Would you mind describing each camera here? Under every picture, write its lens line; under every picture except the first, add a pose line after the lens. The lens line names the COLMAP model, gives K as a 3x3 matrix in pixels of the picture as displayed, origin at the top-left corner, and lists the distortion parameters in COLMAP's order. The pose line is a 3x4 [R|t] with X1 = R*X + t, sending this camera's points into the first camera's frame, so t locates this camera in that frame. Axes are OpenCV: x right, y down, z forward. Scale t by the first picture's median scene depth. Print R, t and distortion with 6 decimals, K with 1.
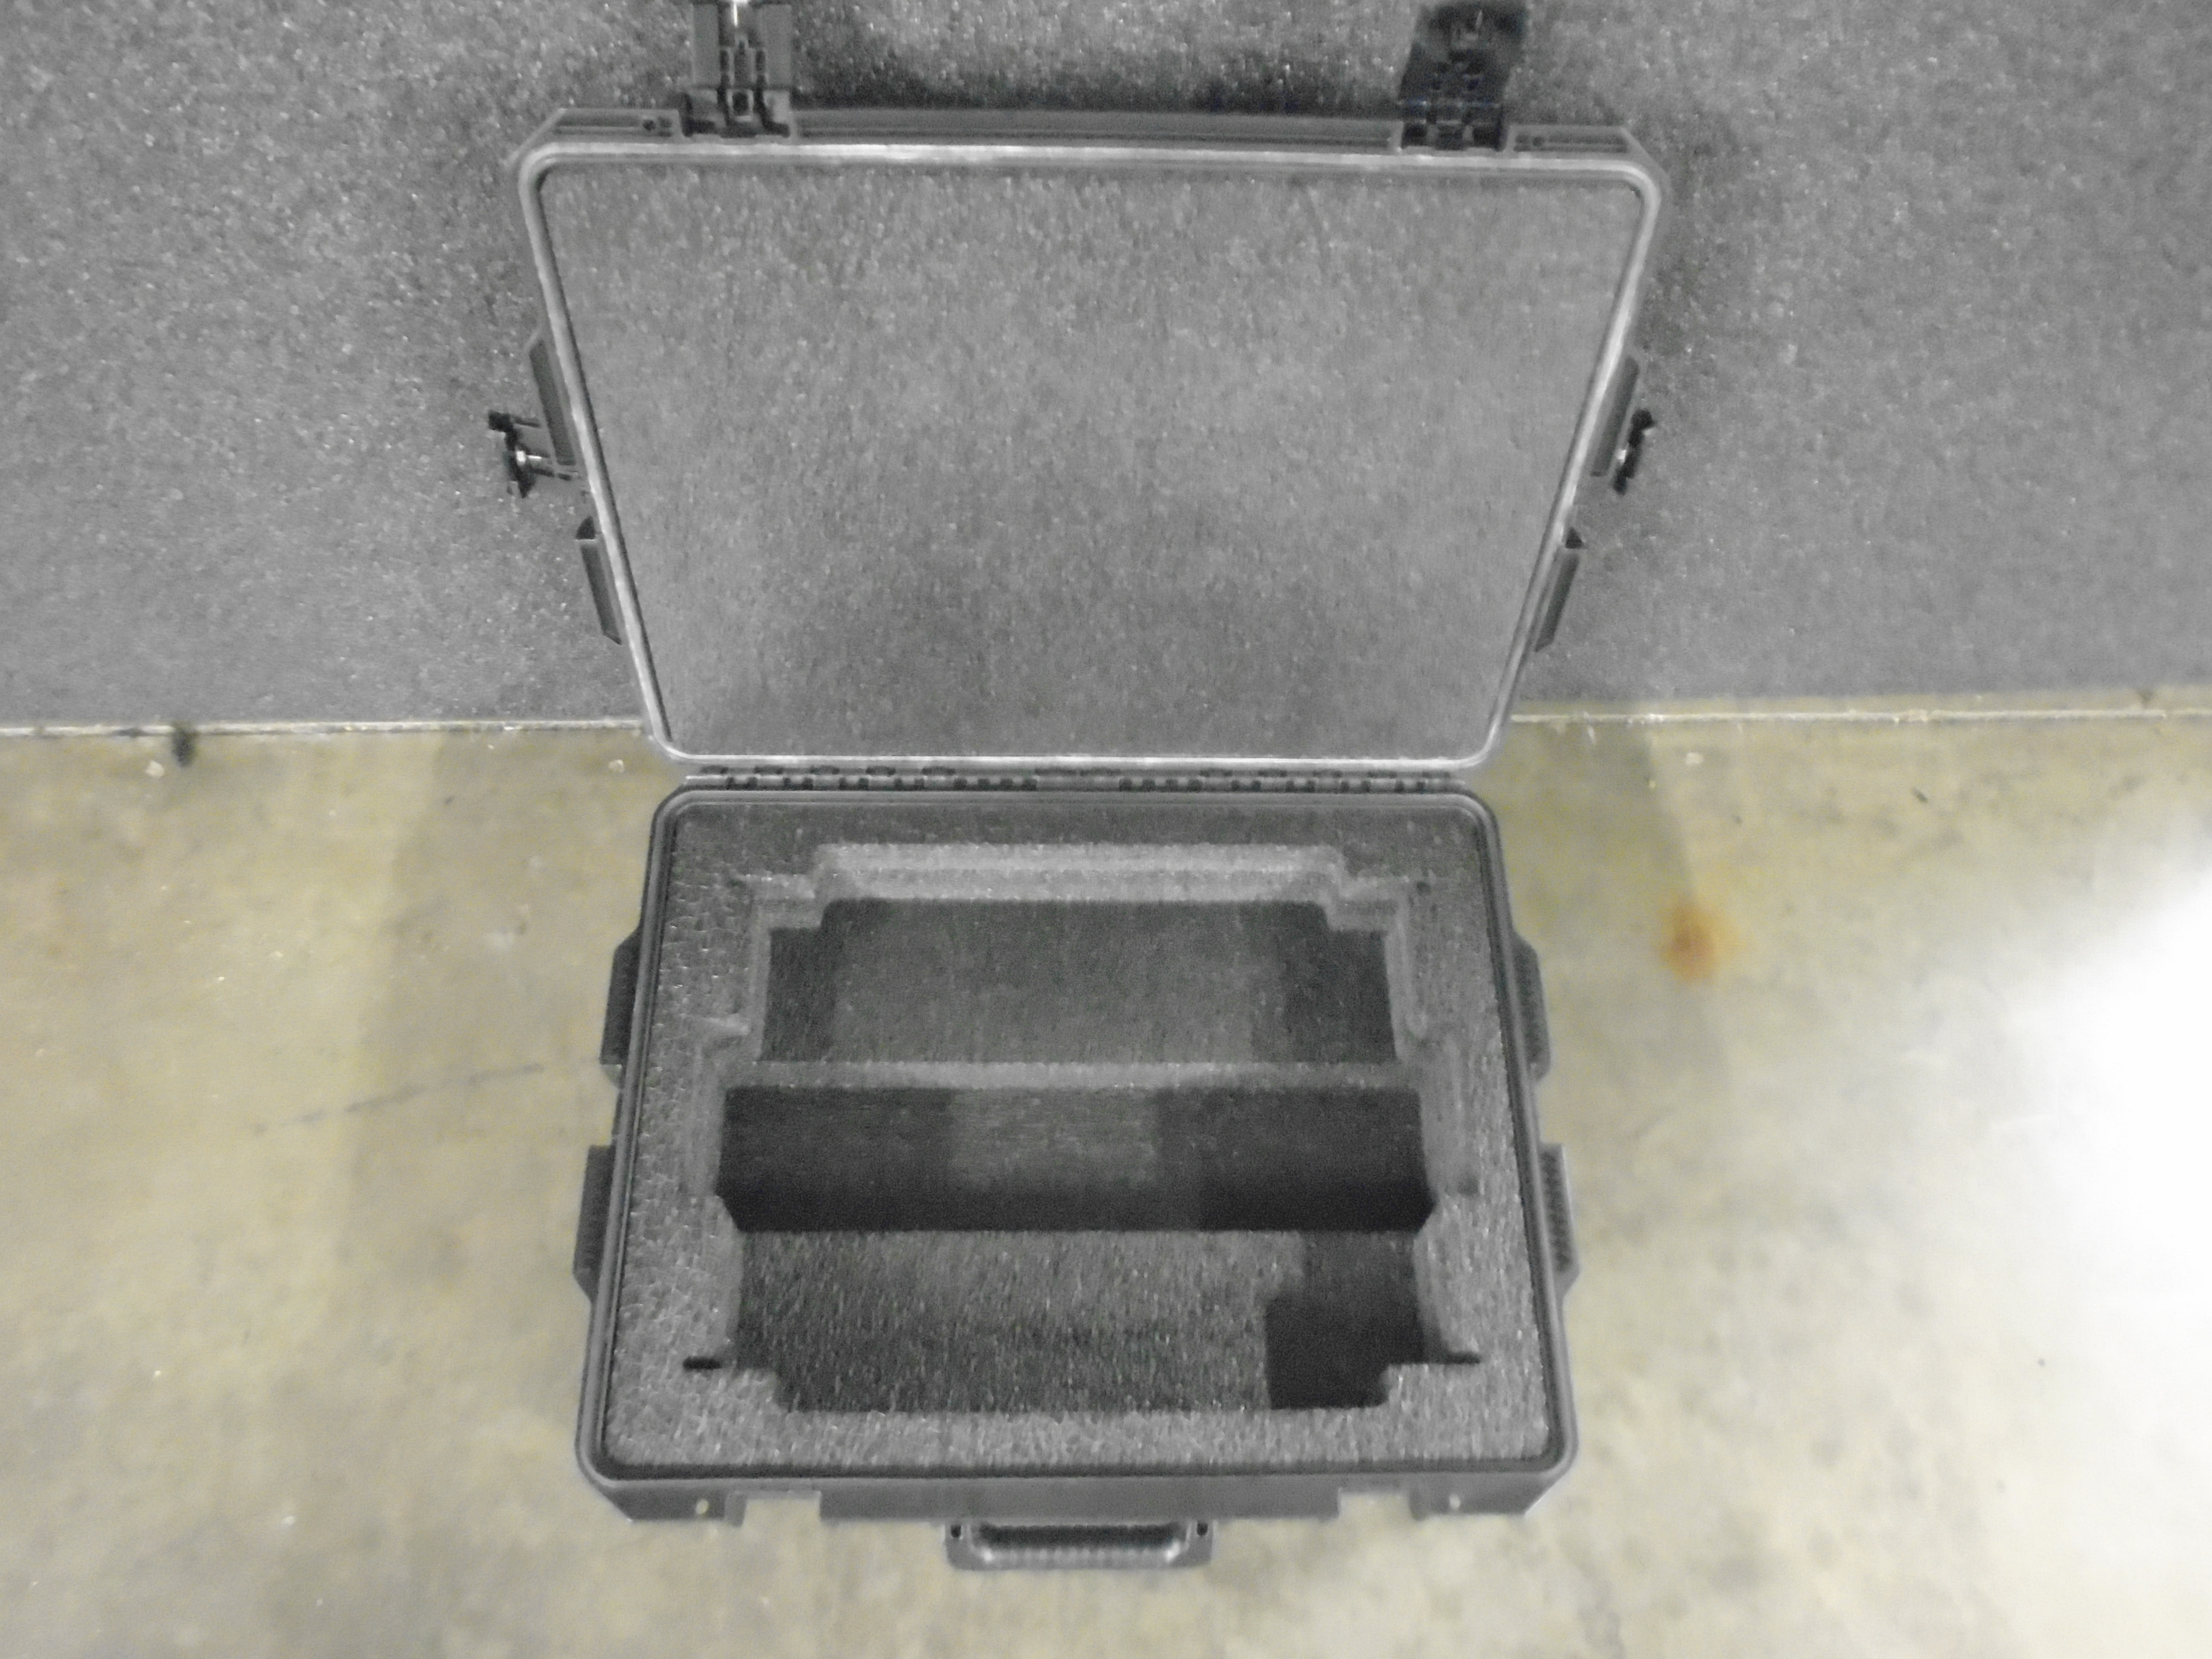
lens RADIAL K [[1715.3, 0, 1100.8], [0, 1715.3, 821.8], [0, 0, 1]] dist [-0.015312, 0.005666]
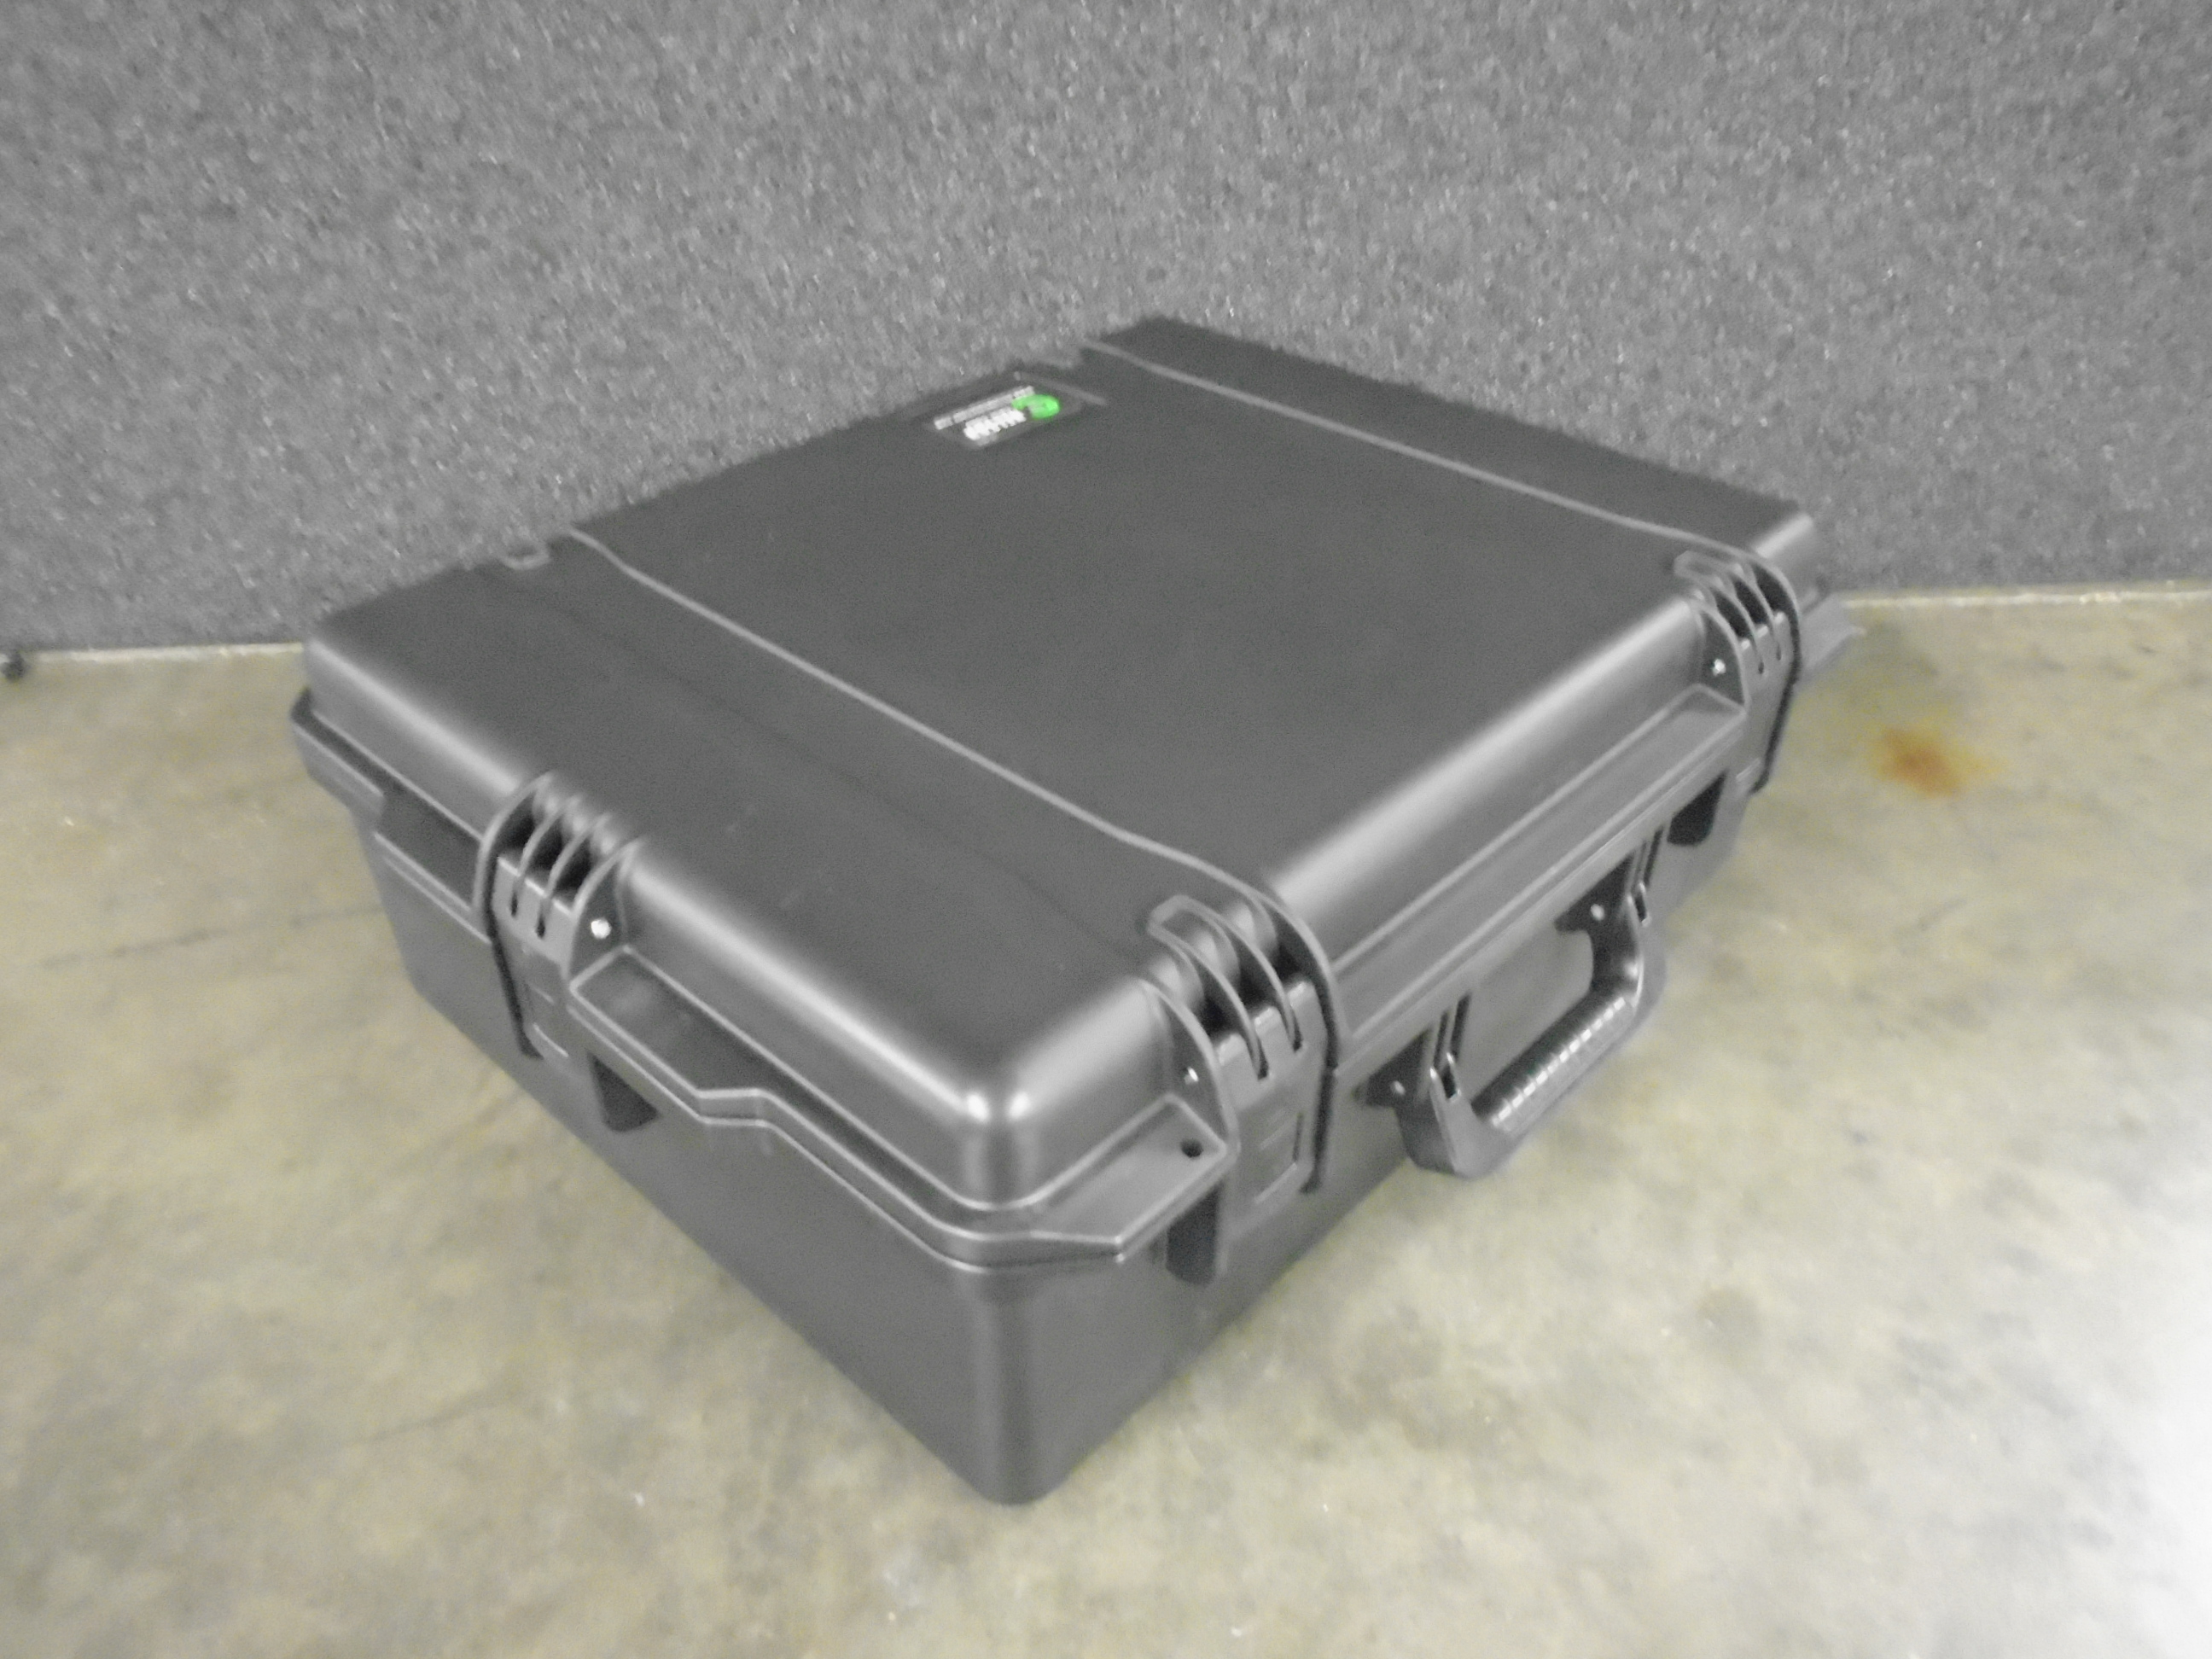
lens RADIAL K [[1715.3, 0, 1098.8], [0, 1715.3, 825.8], [0, 0, 1]] dist [-0.015312, 0.005666]
pose [[0.998954, -0.044246, 0.011510, -0.039138], [0.044519, 0.884122, -0.465130, 0.502610], [0.010404, 0.465156, 0.885168, 0.377540]]
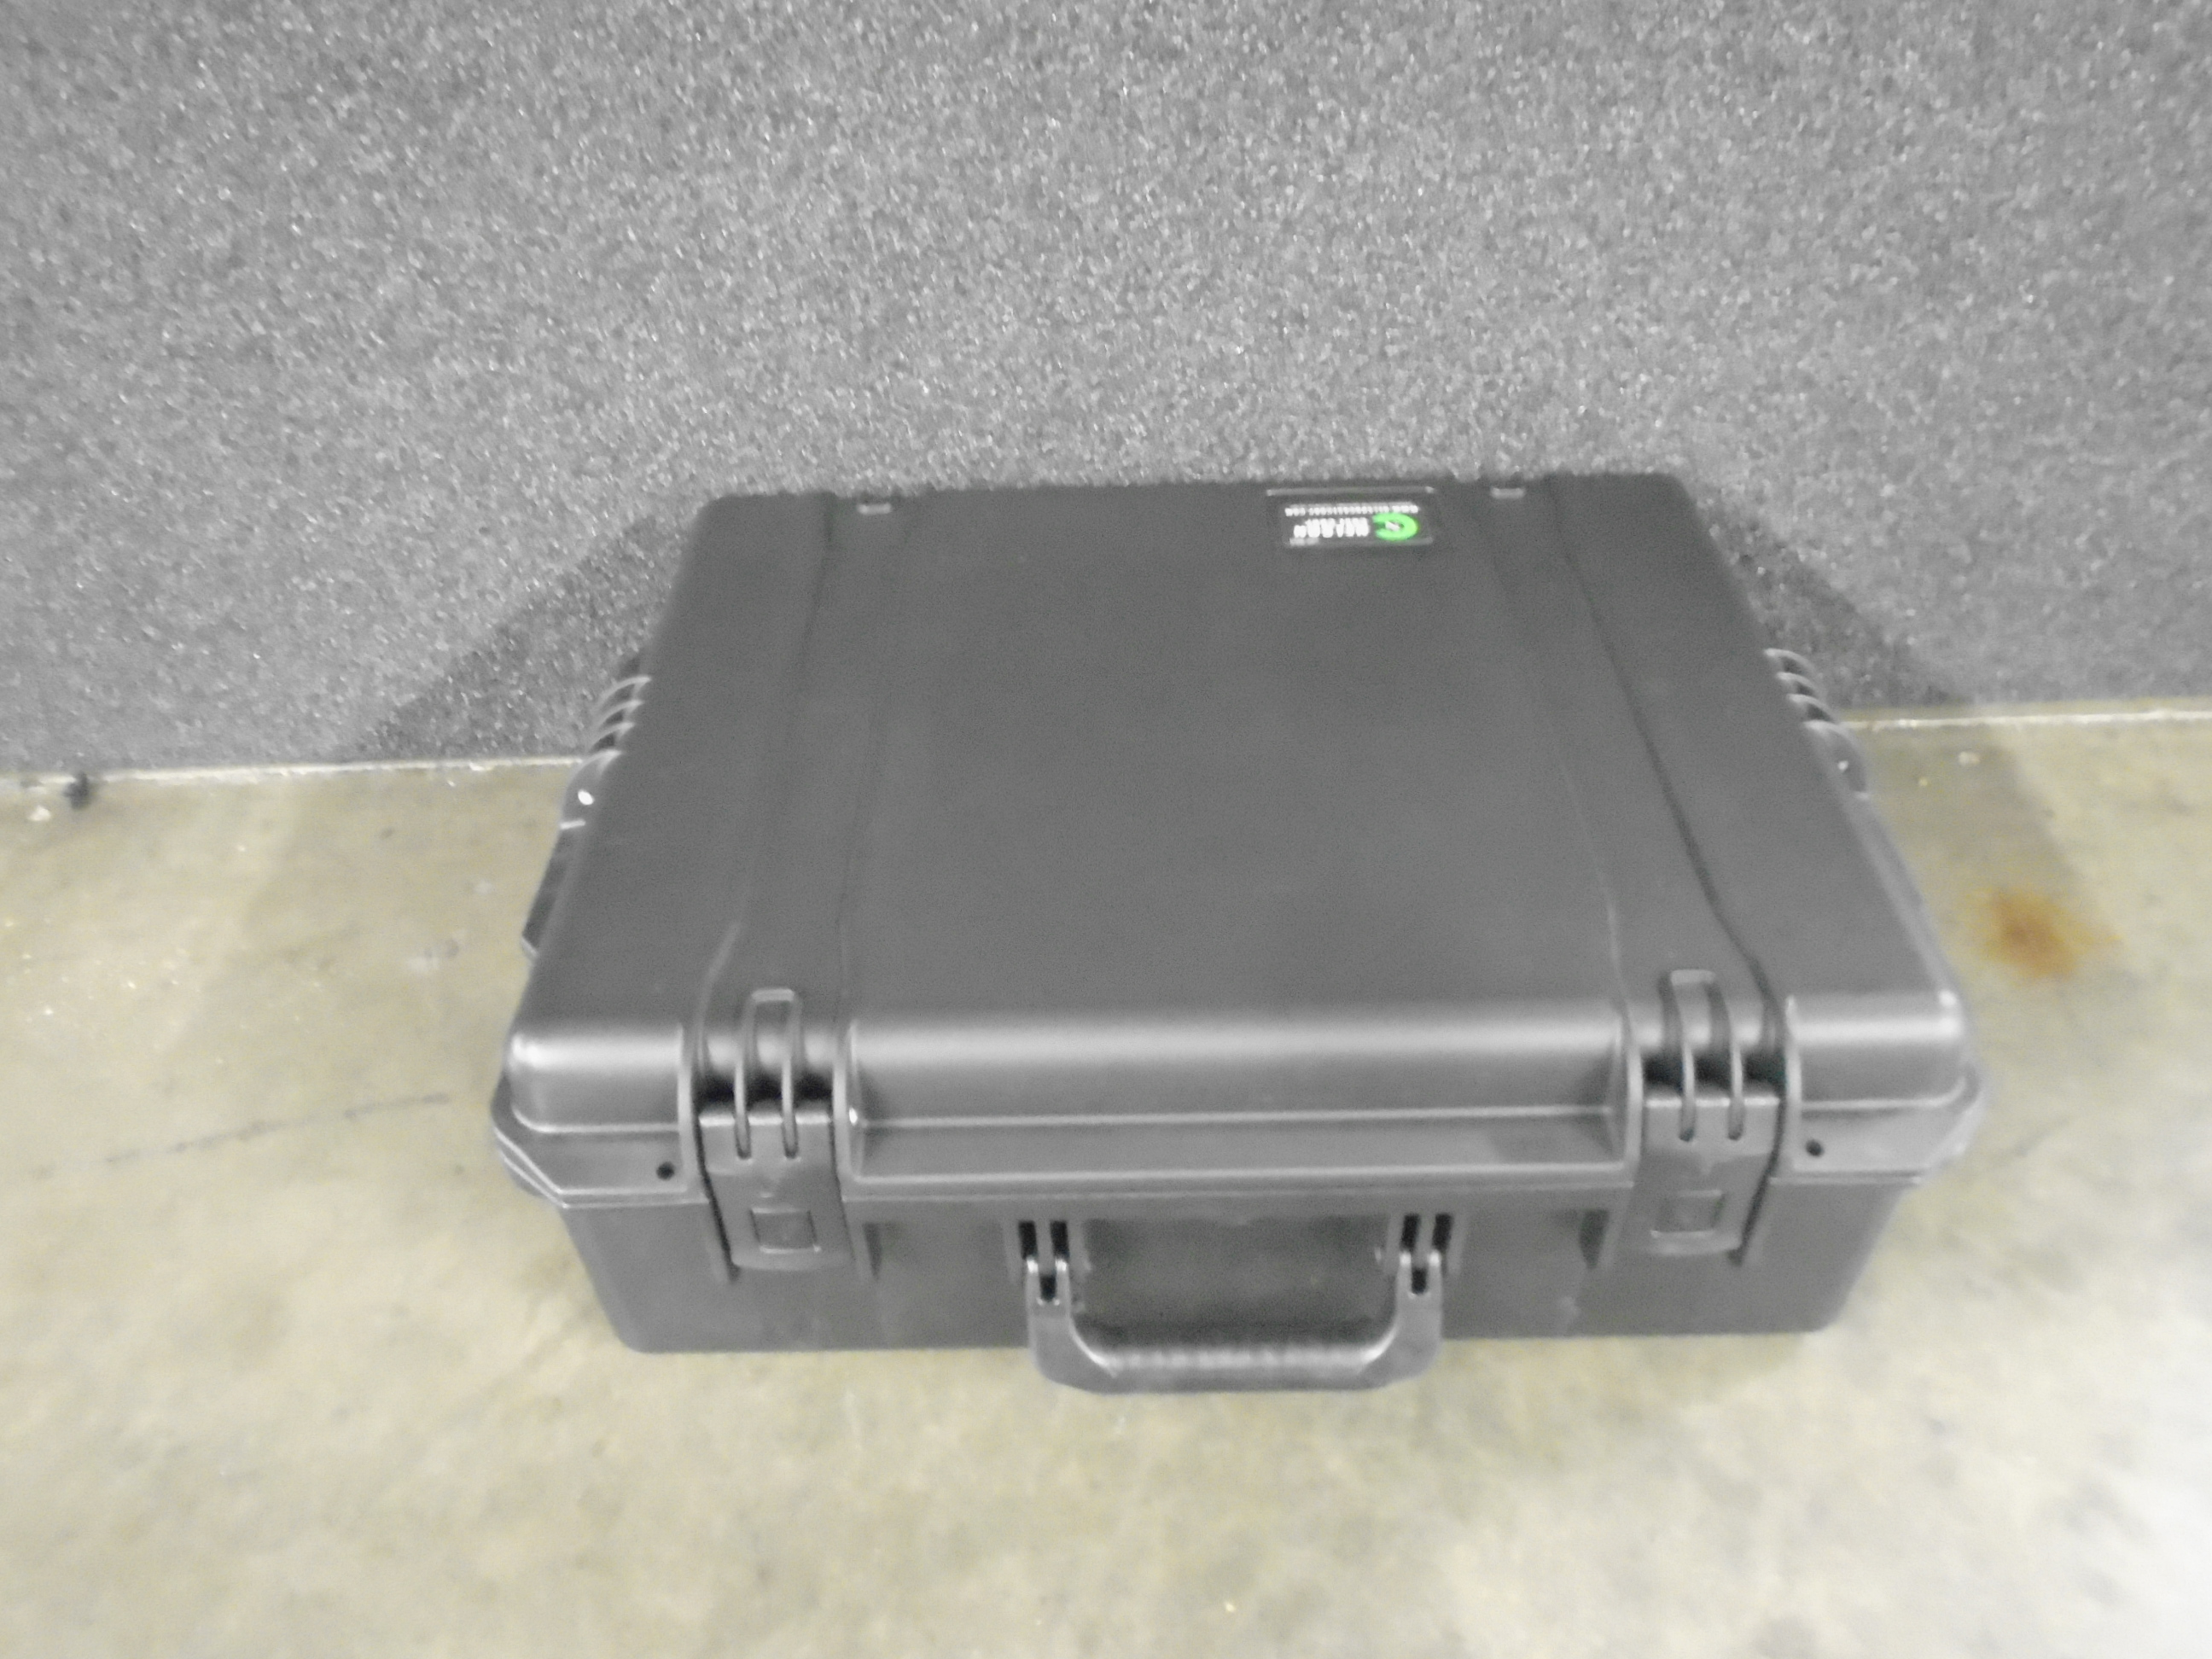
lens RADIAL K [[1715.3, 0, 1099.5], [0, 1715.3, 828.9], [0, 0, 1]] dist [-0.015312, 0.005666]
pose [[0.998237, -0.035431, -0.047608, -0.014749], [0.014080, 0.920711, -0.389991, 0.352369], [0.057651, 0.388634, 0.919587, 0.336040]]
